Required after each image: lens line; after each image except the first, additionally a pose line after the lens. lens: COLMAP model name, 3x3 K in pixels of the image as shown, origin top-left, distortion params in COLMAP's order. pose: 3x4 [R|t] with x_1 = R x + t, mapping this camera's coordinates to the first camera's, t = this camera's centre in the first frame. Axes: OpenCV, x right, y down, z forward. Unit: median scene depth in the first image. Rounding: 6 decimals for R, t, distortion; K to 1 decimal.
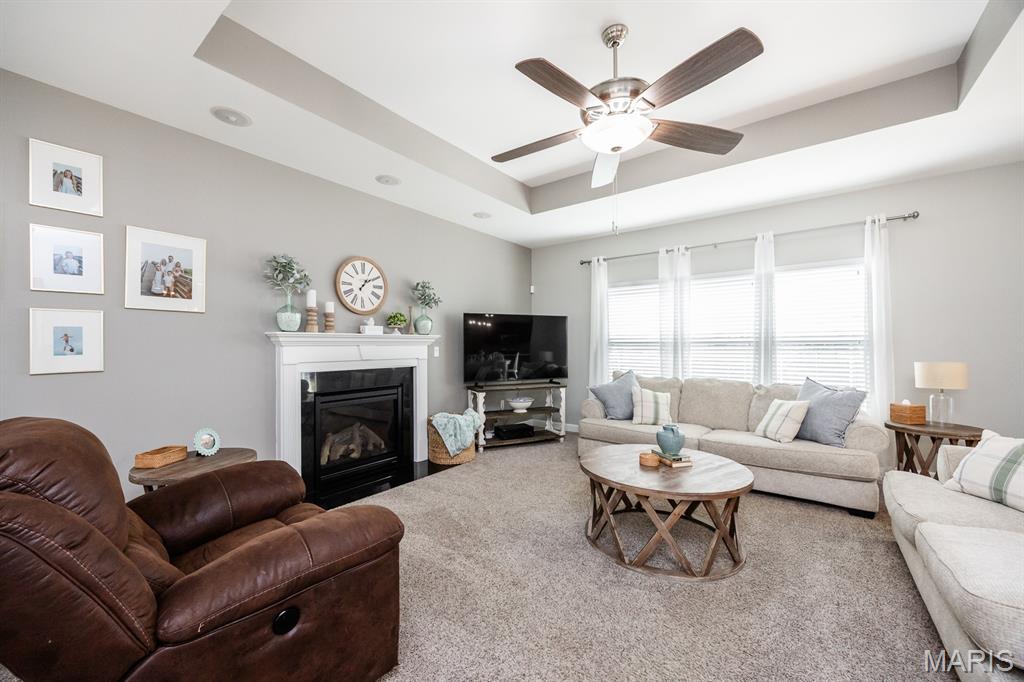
lens RADIAL K [[404.0, 0, 498.9], [0, 404.0, 337.1], [0, 0, 1]] dist [-0.001327, -0.000406]
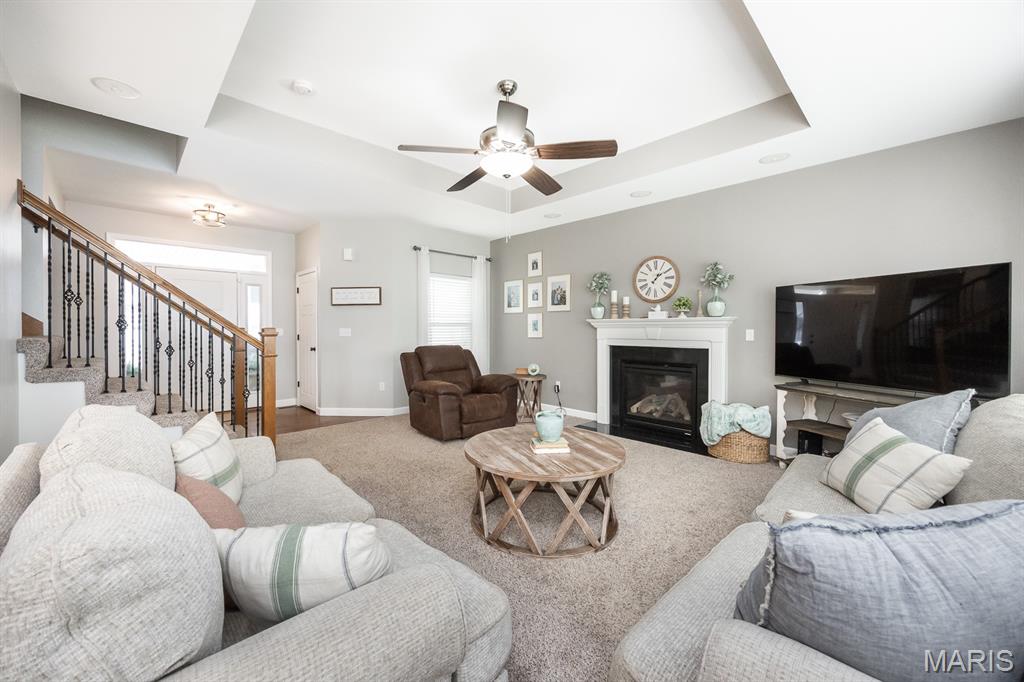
lens RADIAL K [[388.7, 0, 508.4], [0, 388.7, 327.8], [0, 0, 1]] dist [-0.025817, -0.000369]
pose [[-0.140988, -0.000882, -0.990011, 0.918036], [0.016034, 0.999866, -0.003174, 0.018019], [0.989881, -0.016321, -0.140955, 0.733138]]
